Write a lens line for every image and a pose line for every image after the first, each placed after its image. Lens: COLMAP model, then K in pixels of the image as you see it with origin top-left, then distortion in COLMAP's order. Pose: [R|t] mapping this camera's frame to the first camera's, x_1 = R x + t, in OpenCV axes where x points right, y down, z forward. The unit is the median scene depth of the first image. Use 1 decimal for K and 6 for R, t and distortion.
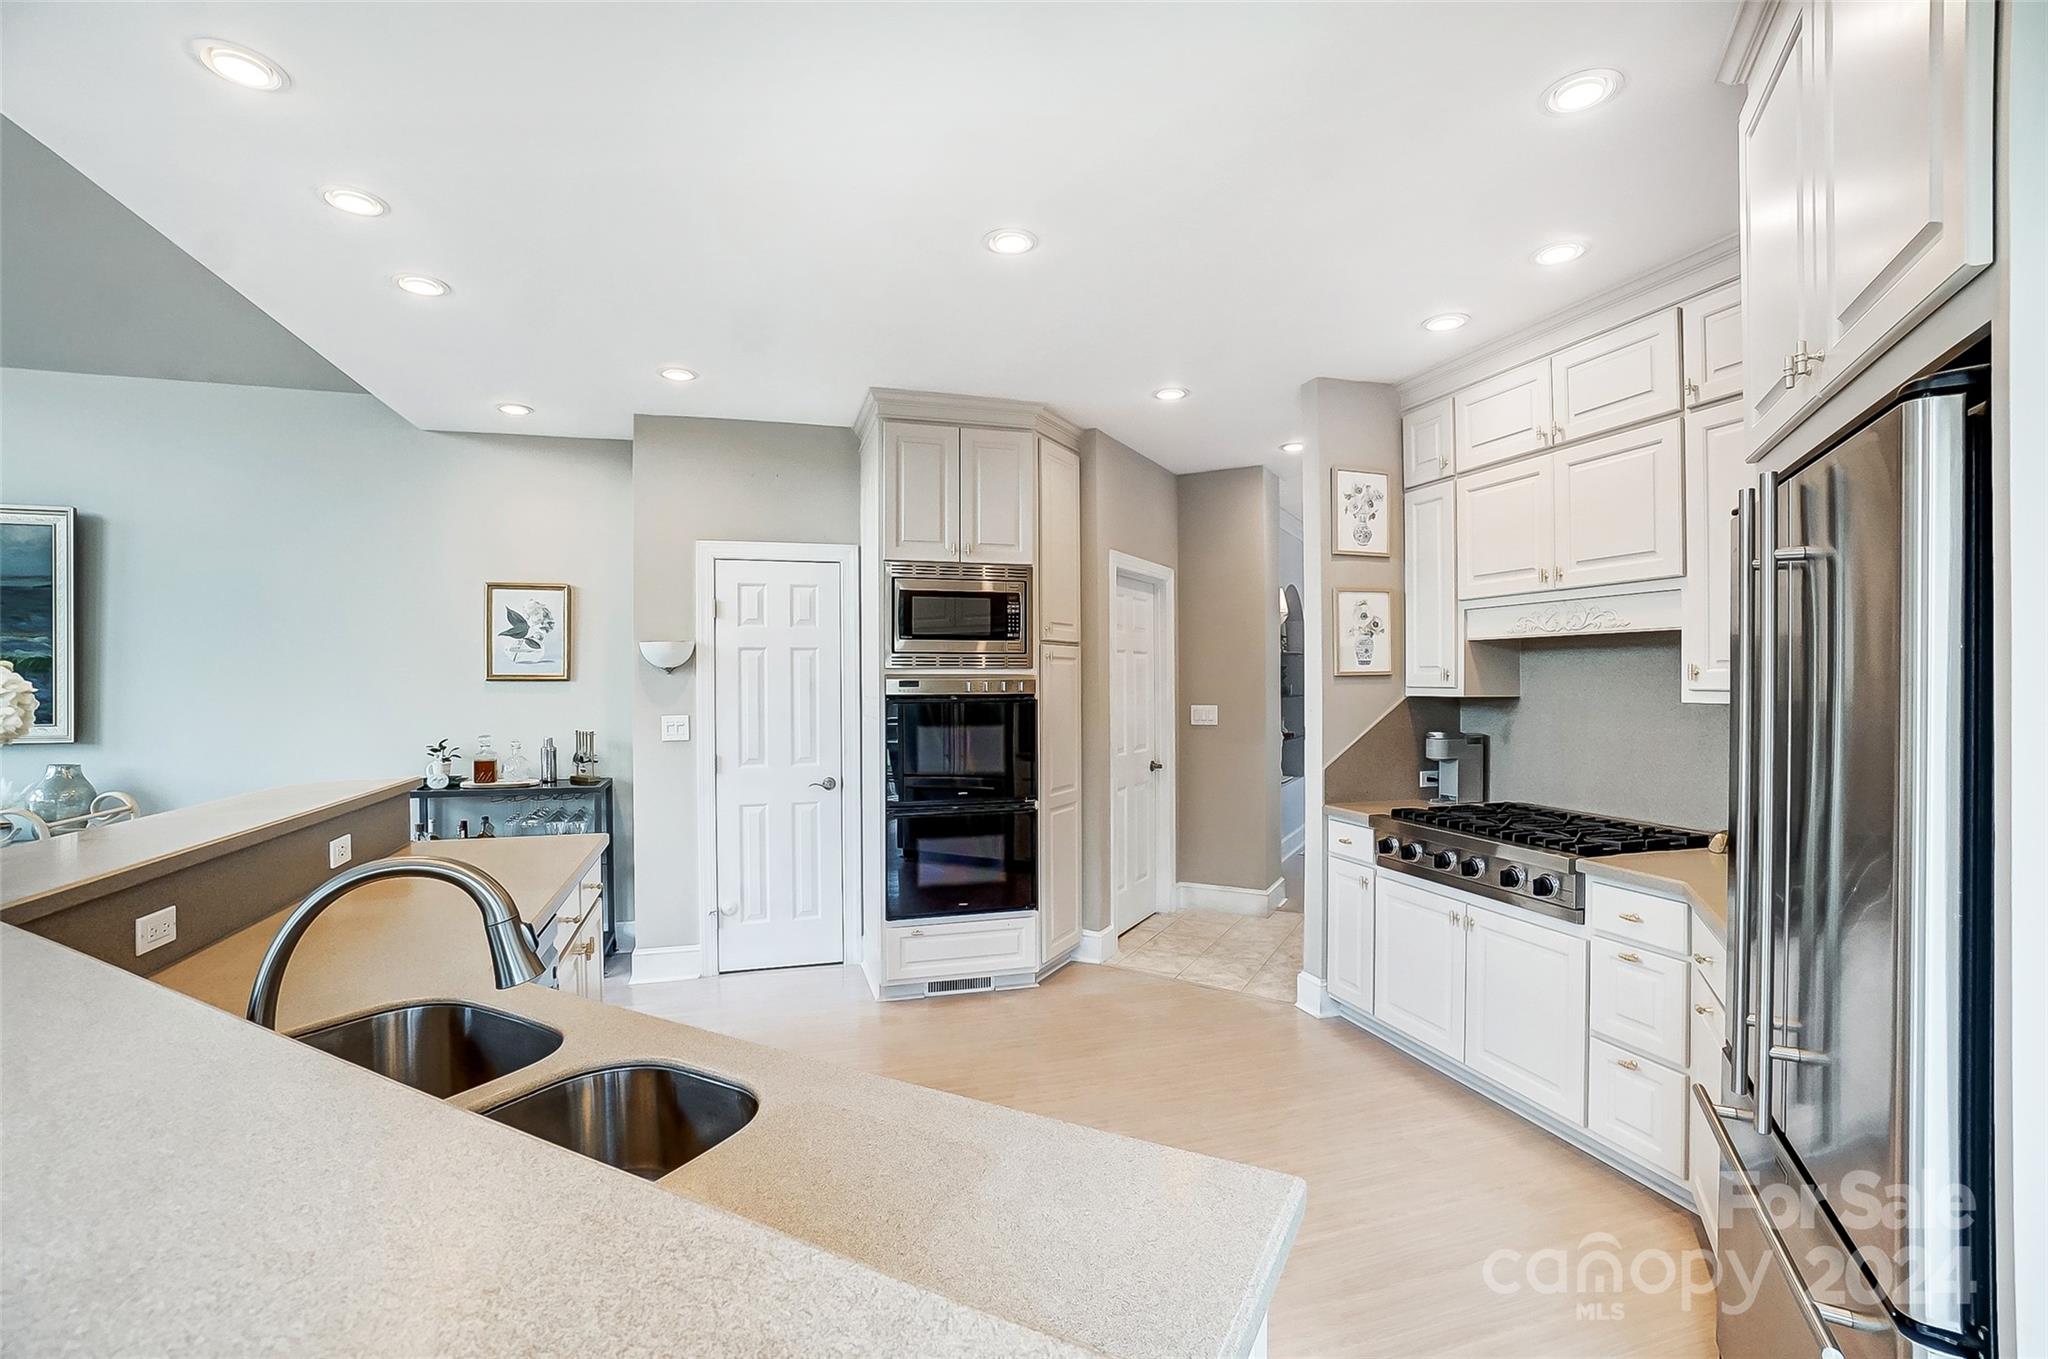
lens RADIAL K [[913.1, 0, 1025.4], [0, 913.1, 683.8], [0, 0, 1]] dist [-0.046151, 0.009633]
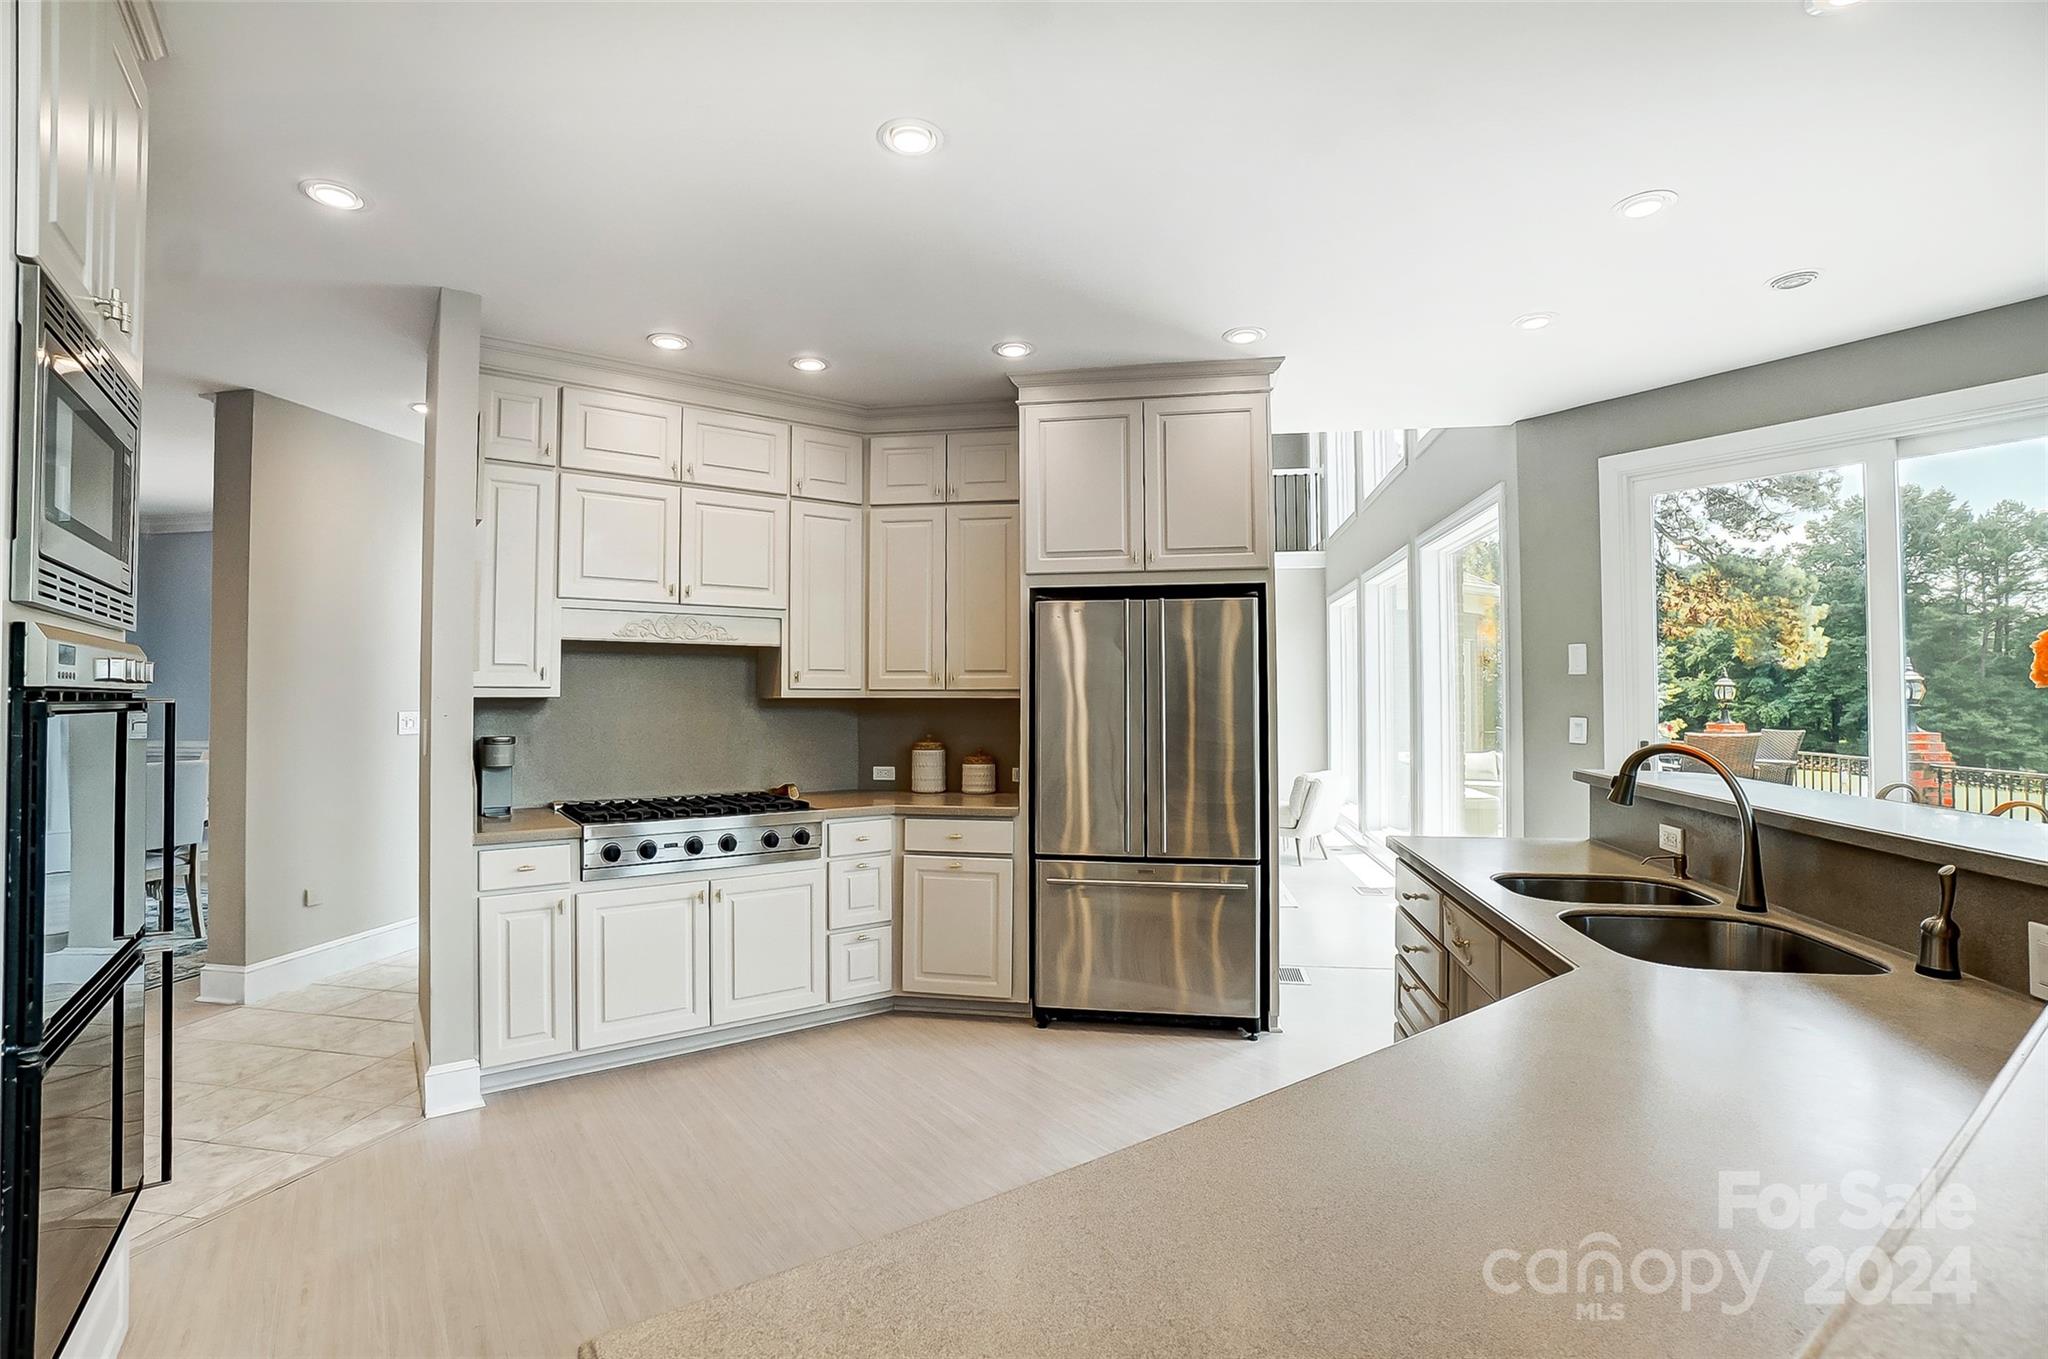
lens RADIAL K [[913.1, 0, 1021.3], [0, 913.1, 679.4], [0, 0, 1]] dist [-0.046151, 0.009633]
pose [[-0.308562, 0.022709, 0.950933, -0.652301], [0.007406, 0.999742, -0.021472, 0.022339], [-0.951176, 0.000417, -0.308650, 0.913425]]
